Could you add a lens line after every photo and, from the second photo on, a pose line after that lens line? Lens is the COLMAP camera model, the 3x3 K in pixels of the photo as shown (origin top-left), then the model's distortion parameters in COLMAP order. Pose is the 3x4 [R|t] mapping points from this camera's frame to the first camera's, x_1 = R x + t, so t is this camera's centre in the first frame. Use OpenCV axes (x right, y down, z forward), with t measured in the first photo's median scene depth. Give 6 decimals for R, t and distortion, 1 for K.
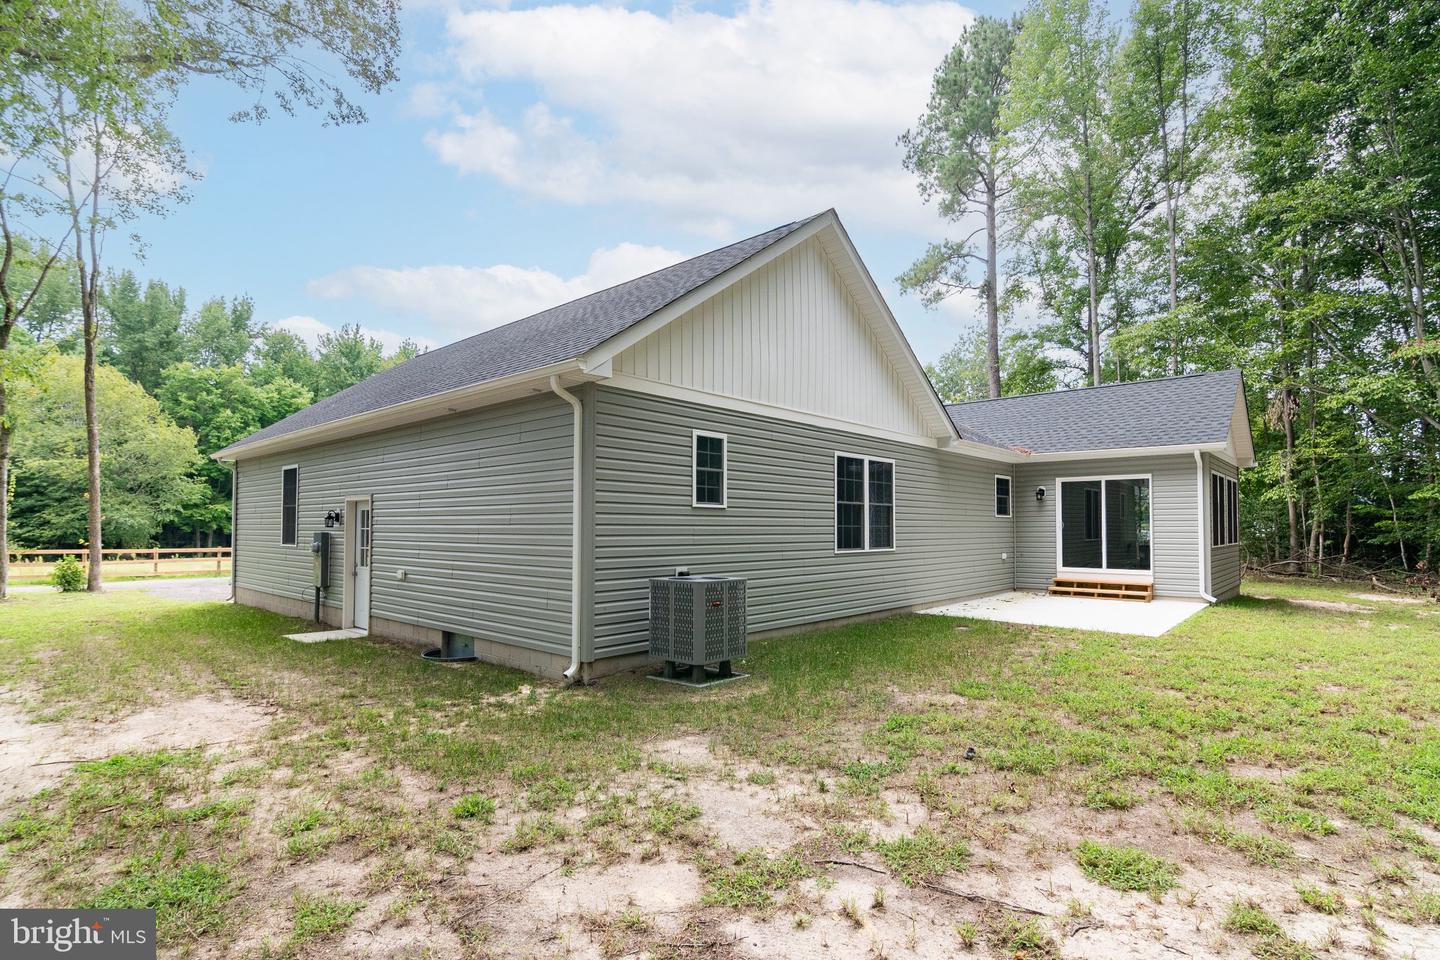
lens RADIAL K [[726.3, 0, 715.9], [0, 726.3, 477.7], [0, 0, 1]] dist [-0.004528, -0.002950]
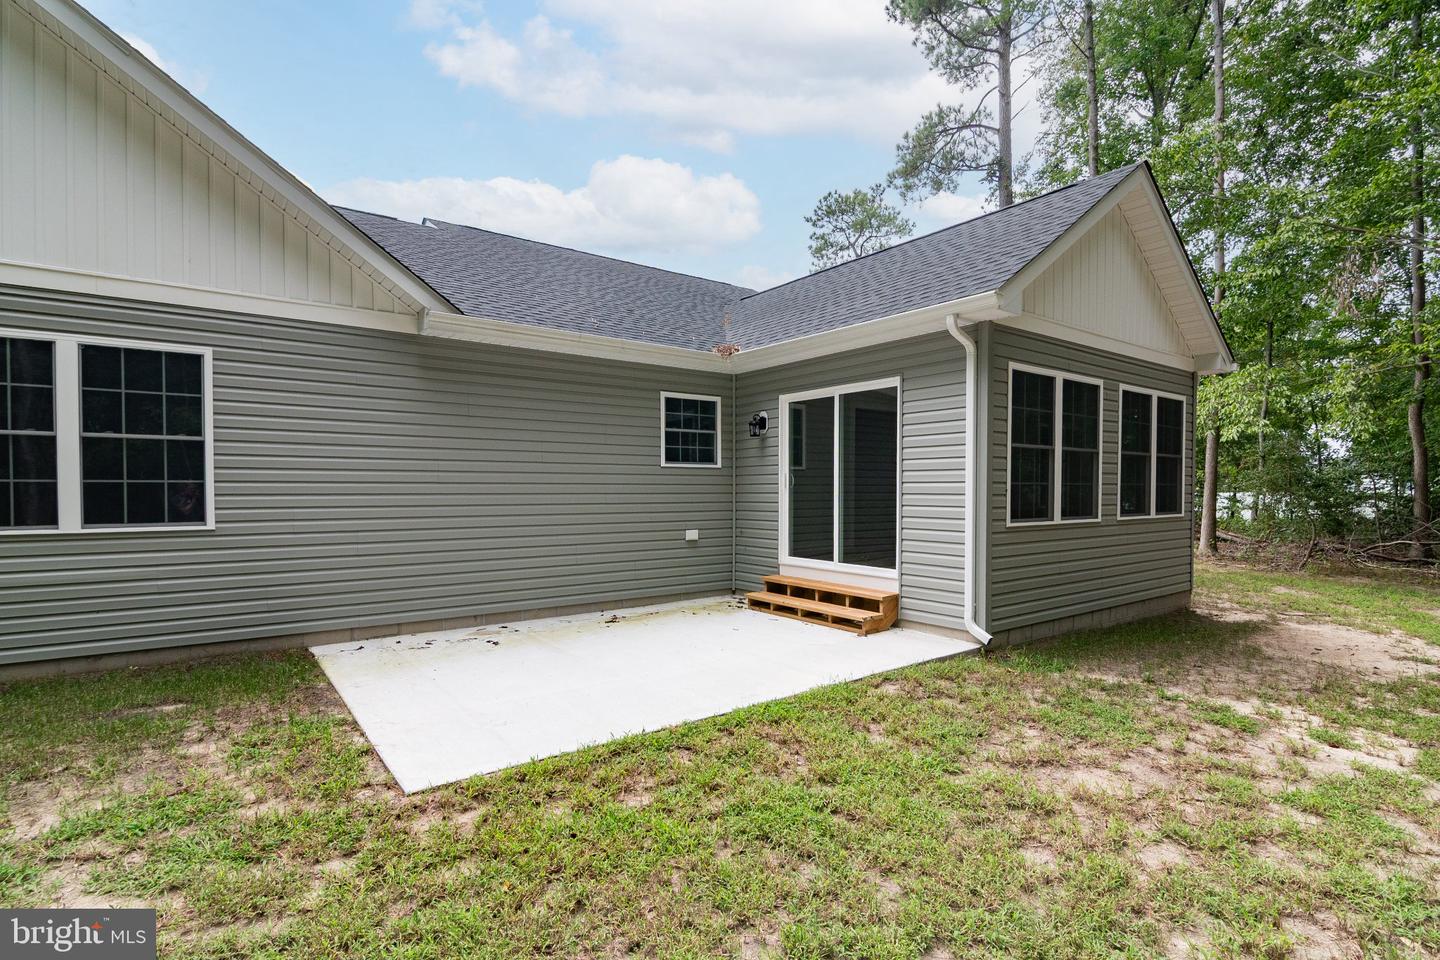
lens RADIAL K [[726.3, 0, 722.4], [0, 726.3, 470.6], [0, 0, 1]] dist [-0.004528, -0.002950]
pose [[0.980752, -0.004575, -0.195202, 0.572447], [0.013296, 0.998970, 0.043388, 0.035322], [0.194802, -0.045148, 0.979803, 0.478353]]
